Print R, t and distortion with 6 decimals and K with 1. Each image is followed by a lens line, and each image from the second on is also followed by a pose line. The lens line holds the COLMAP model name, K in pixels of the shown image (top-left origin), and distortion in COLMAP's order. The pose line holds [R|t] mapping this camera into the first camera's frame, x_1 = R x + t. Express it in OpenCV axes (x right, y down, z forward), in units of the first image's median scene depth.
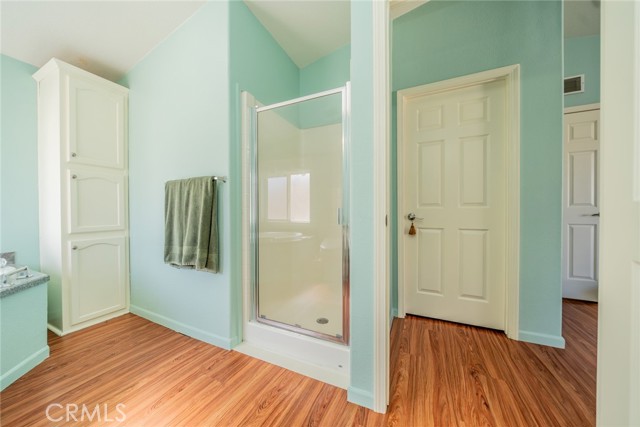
lens RADIAL K [[219.0, 0, 318.3], [0, 219.0, 211.1], [0, 0, 1]] dist [-0.005007, -0.000065]
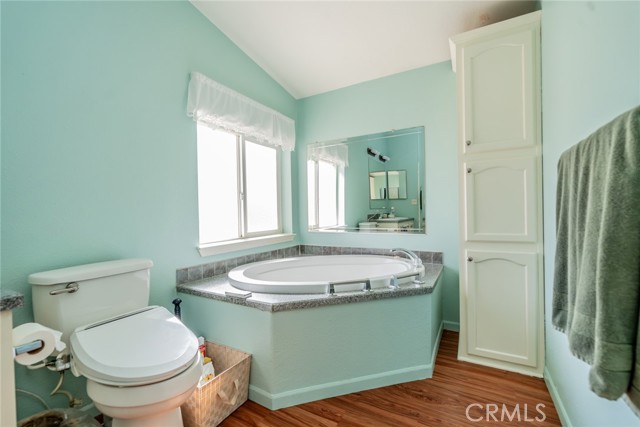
lens RADIAL K [[274.9, 0, 317.9], [0, 274.9, 214.4], [0, 0, 1]] dist [-0.003267, 0.000472]
pose [[-0.065139, 0.018013, -0.997714, -0.080295], [0.018156, 0.999693, 0.016863, -0.023745], [0.997711, -0.017016, -0.065446, 0.516792]]
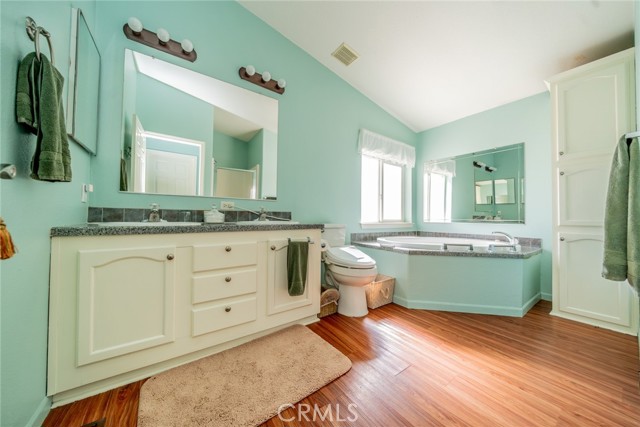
lens RADIAL K [[219.0, 0, 319.6], [0, 219.0, 213.6], [0, 0, 1]] dist [-0.005007, -0.000065]
pose [[-0.479106, -0.018136, -0.877570, 0.405919], [-0.012533, 0.999826, -0.013820, 0.072984], [0.877668, 0.004377, -0.479250, 0.468854]]
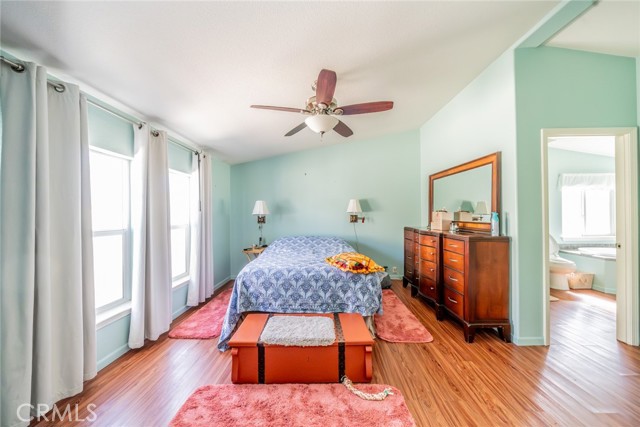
lens RADIAL K [[219.0, 0, 319.2], [0, 219.0, 213.0], [0, 0, 1]] dist [-0.005007, -0.000065]
pose [[-0.910521, 0.012959, -0.413259, 2.241143], [0.012797, 0.999913, 0.003160, -0.187639], [0.413264, -0.002411, -0.910608, 1.032916]]
